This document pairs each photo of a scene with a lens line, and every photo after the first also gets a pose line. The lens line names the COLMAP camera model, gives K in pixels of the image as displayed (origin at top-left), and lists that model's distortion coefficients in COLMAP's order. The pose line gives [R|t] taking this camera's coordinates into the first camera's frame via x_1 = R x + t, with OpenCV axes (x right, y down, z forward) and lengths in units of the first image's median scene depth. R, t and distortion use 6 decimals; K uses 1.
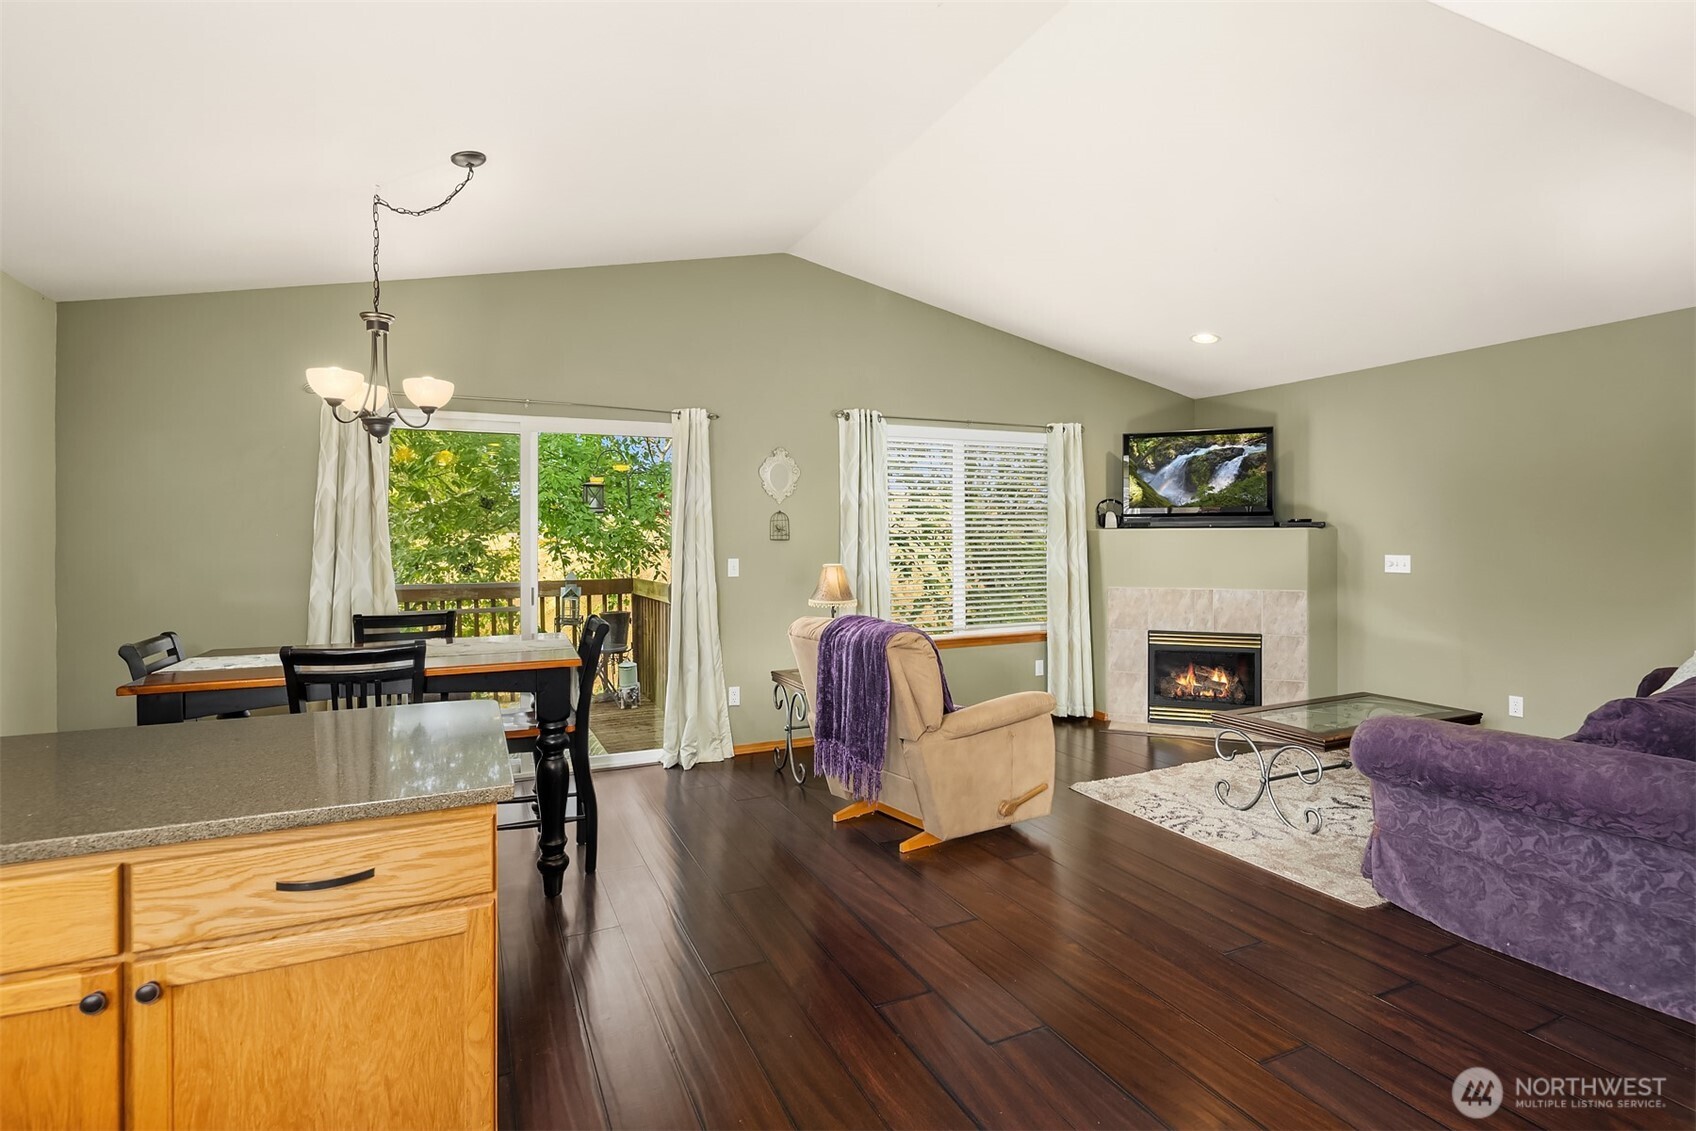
lens RADIAL K [[836.9, 0, 854.8], [0, 836.9, 540.5], [0, 0, 1]] dist [0.006611, -0.005891]
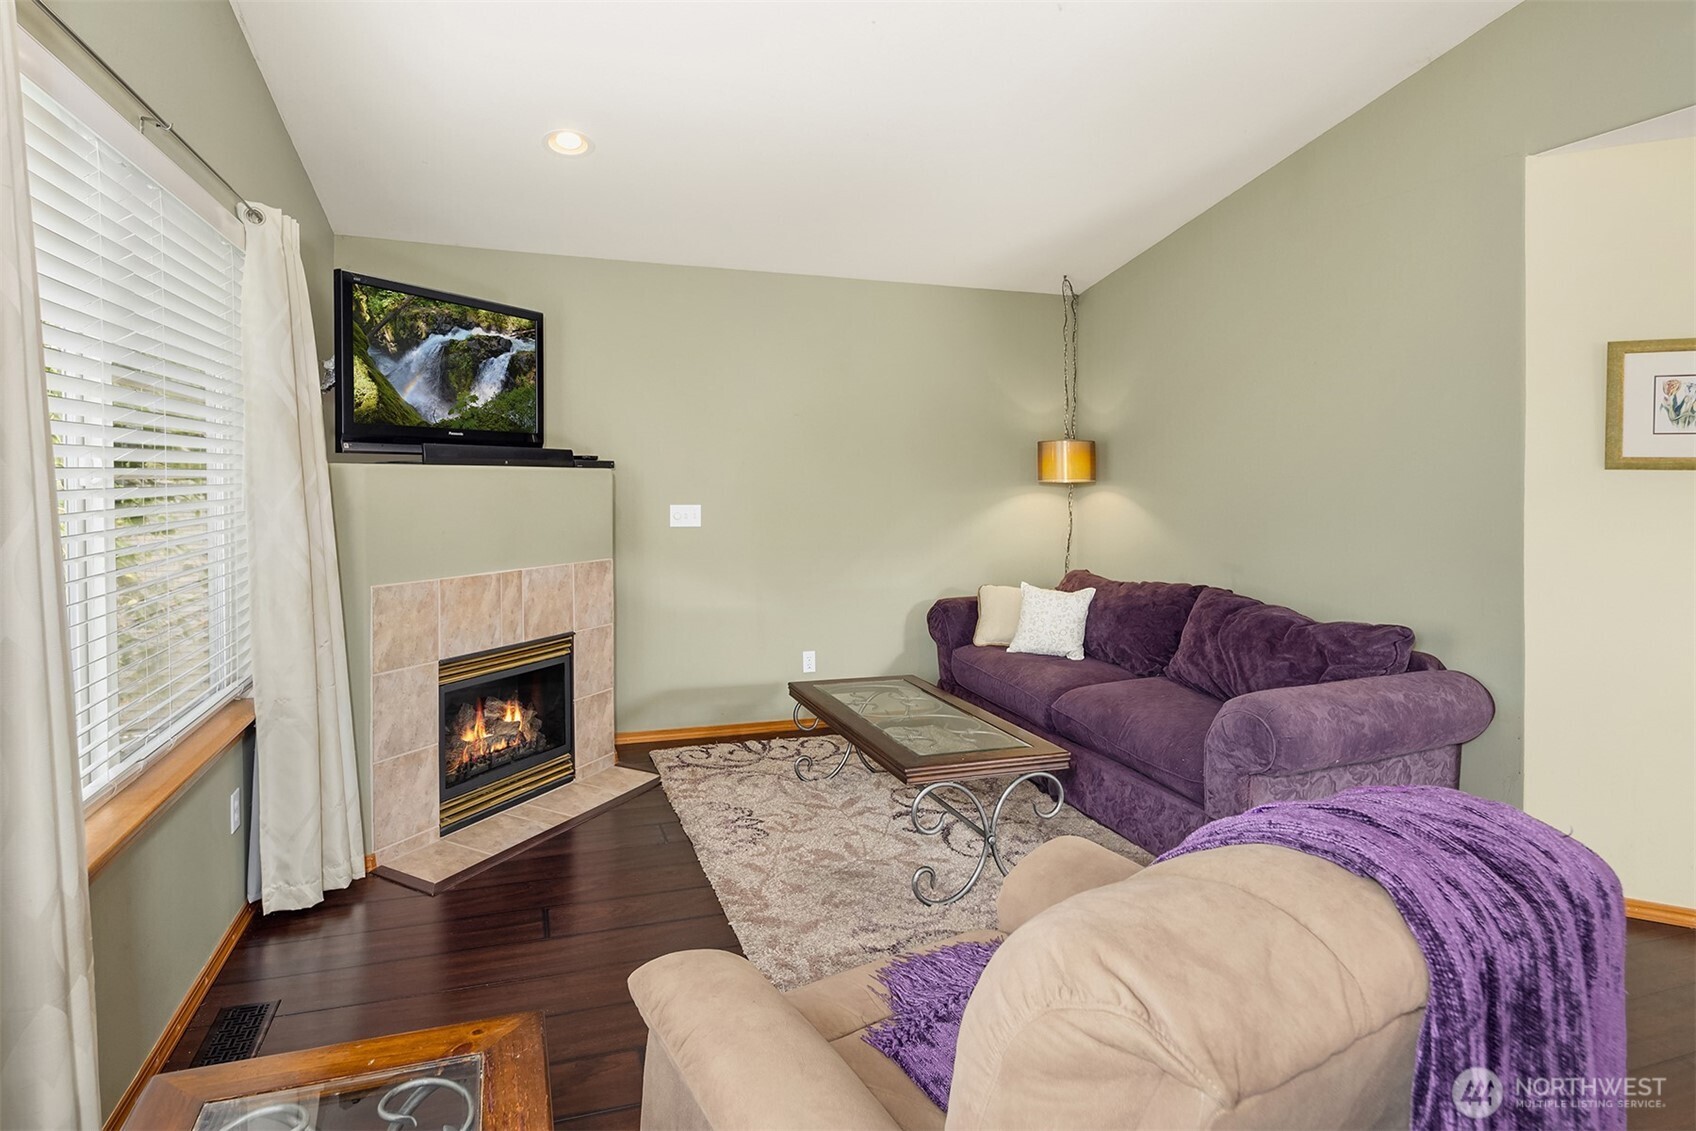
lens RADIAL K [[836.9, 0, 888.3], [0, 836.9, 494.9], [0, 0, 1]] dist [0.006611, -0.005891]
pose [[0.142438, -0.010594, 0.989747, -0.127822], [-0.001447, 0.999939, 0.010911, -0.001837], [-0.989803, -0.002987, 0.142414, 0.673781]]
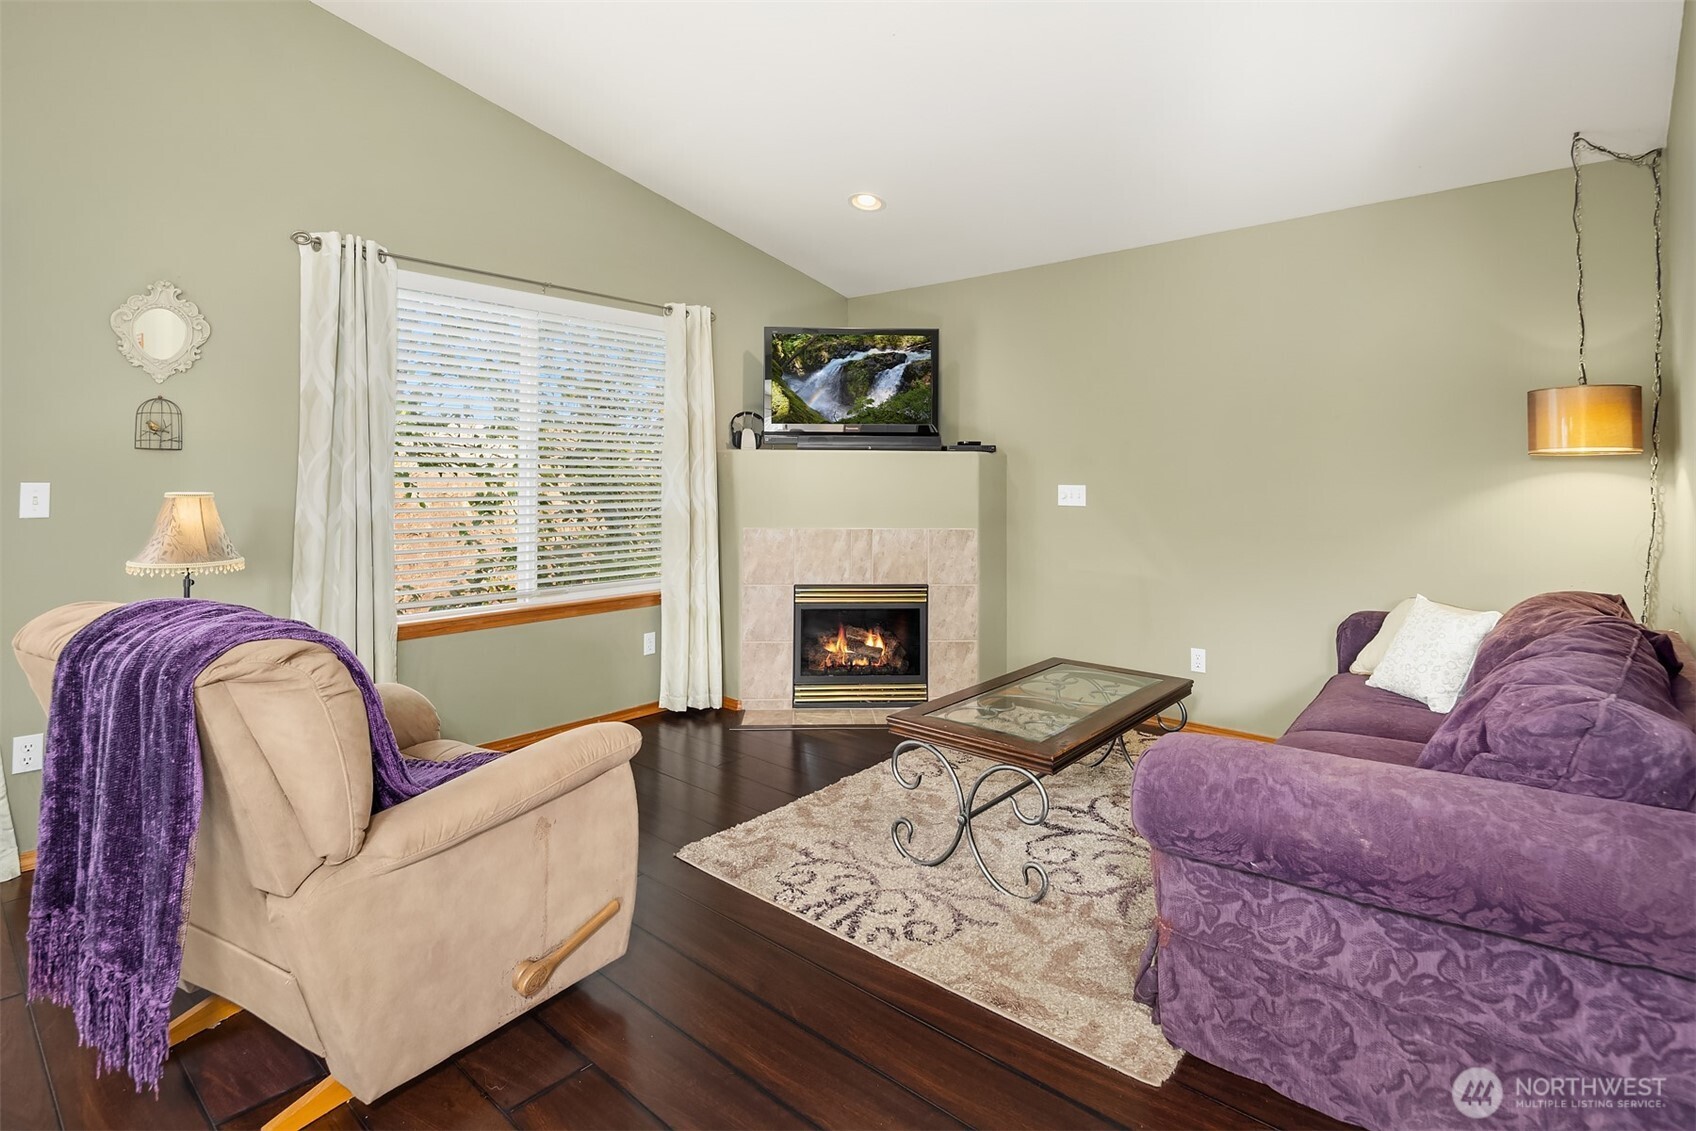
lens RADIAL K [[836.9, 0, 835.3], [0, 836.9, 449.5], [0, 0, 1]] dist [0.006611, -0.005891]
pose [[0.923707, 0.021596, 0.382489, 0.098271], [-0.006026, 0.999105, -0.041858, 0.017696], [-0.383051, 0.036360, 0.923011, 0.300092]]
